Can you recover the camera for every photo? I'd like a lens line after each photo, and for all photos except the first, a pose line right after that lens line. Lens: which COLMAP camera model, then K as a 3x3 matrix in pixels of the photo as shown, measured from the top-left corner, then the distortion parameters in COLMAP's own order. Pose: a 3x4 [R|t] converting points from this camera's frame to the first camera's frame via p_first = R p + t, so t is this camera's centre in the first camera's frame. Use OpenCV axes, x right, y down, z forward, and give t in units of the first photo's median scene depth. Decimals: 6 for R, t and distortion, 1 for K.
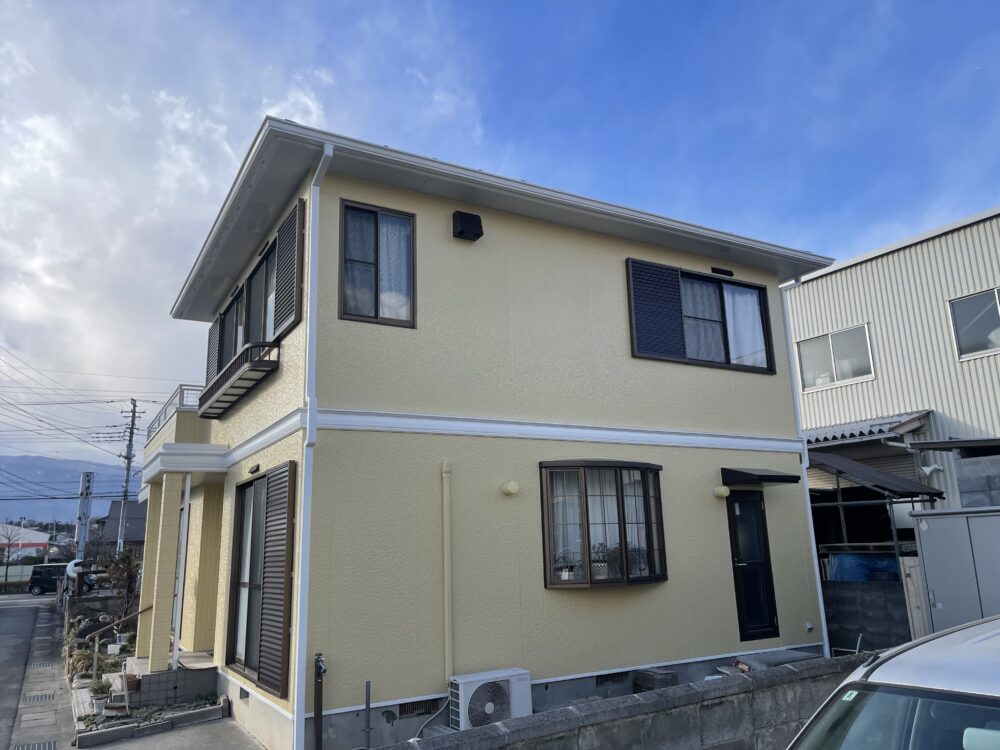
lens RADIAL K [[739.6, 0, 500.0], [0, 739.6, 375.0], [0, 0, 1]] dist [0.041475, -0.005896]
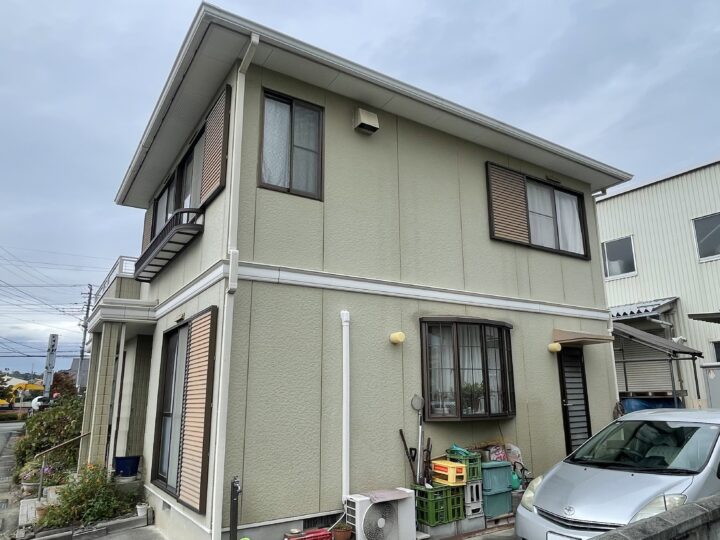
lens RADIAL K [[510.0, 0, 383.7], [0, 510.0, 276.0], [0, 0, 1]] dist [-0.000120, -0.000716]
pose [[0.997543, 0.029940, 0.063334, -0.053251], [-0.029616, 0.999543, -0.006045, 0.048869], [-0.063486, 0.004155, 0.997974, 0.149870]]
